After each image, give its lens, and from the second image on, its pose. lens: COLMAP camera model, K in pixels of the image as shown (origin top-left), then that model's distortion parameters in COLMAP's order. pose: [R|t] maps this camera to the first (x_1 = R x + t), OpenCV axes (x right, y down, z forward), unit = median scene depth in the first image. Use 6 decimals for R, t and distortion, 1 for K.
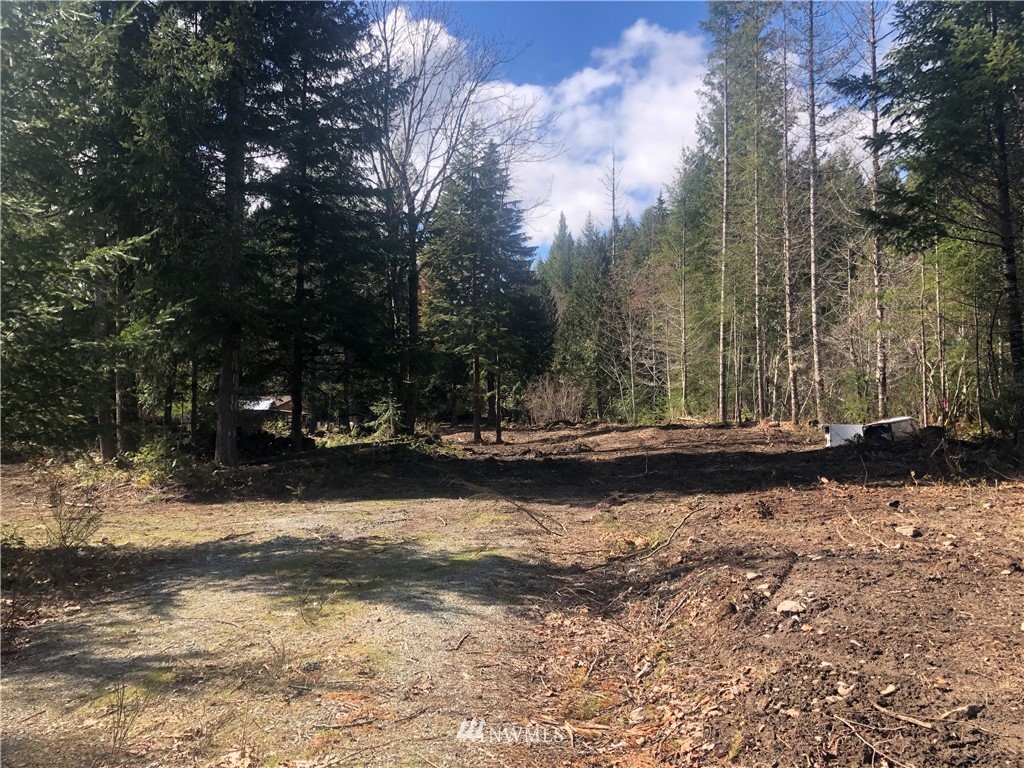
lens RADIAL K [[708.8, 0, 512.0], [0, 708.8, 384.0], [0, 0, 1]] dist [-0.000380, -0.002840]
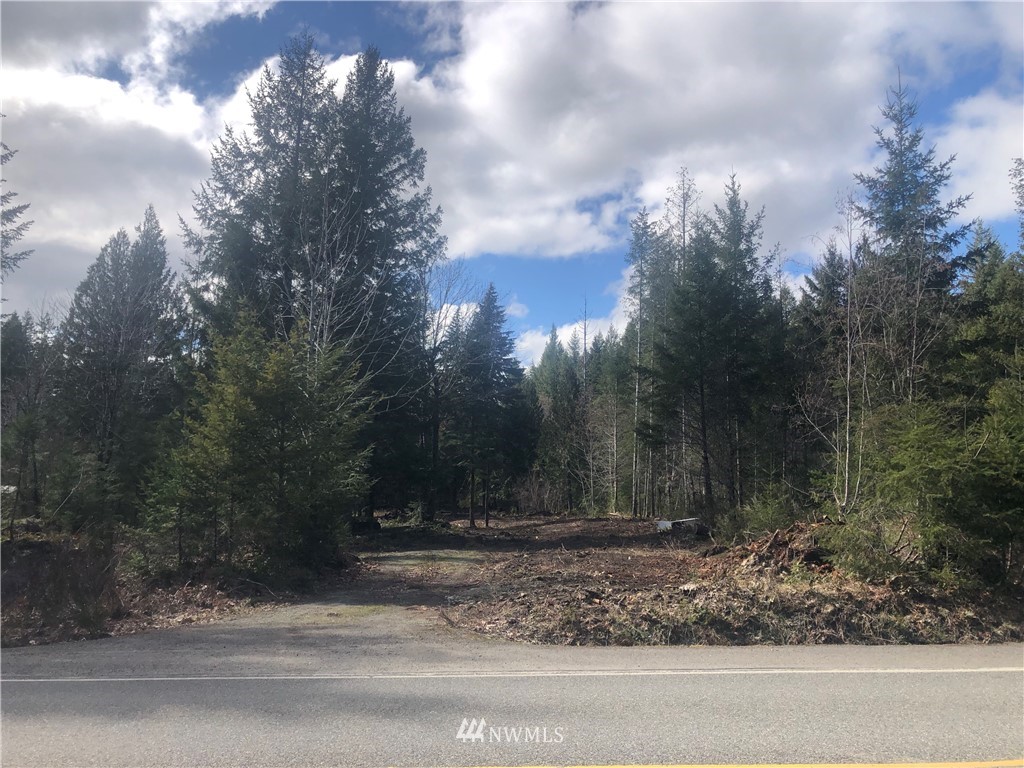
lens RADIAL K [[708.8, 0, 512.0], [0, 708.8, 384.0], [0, 0, 1]] dist [-0.000380, -0.002840]
pose [[0.999693, 0.024693, 0.001923, 0.011653], [-0.024277, 0.992299, -0.121464, -0.018747], [-0.004908, 0.121380, 0.992594, -0.256545]]
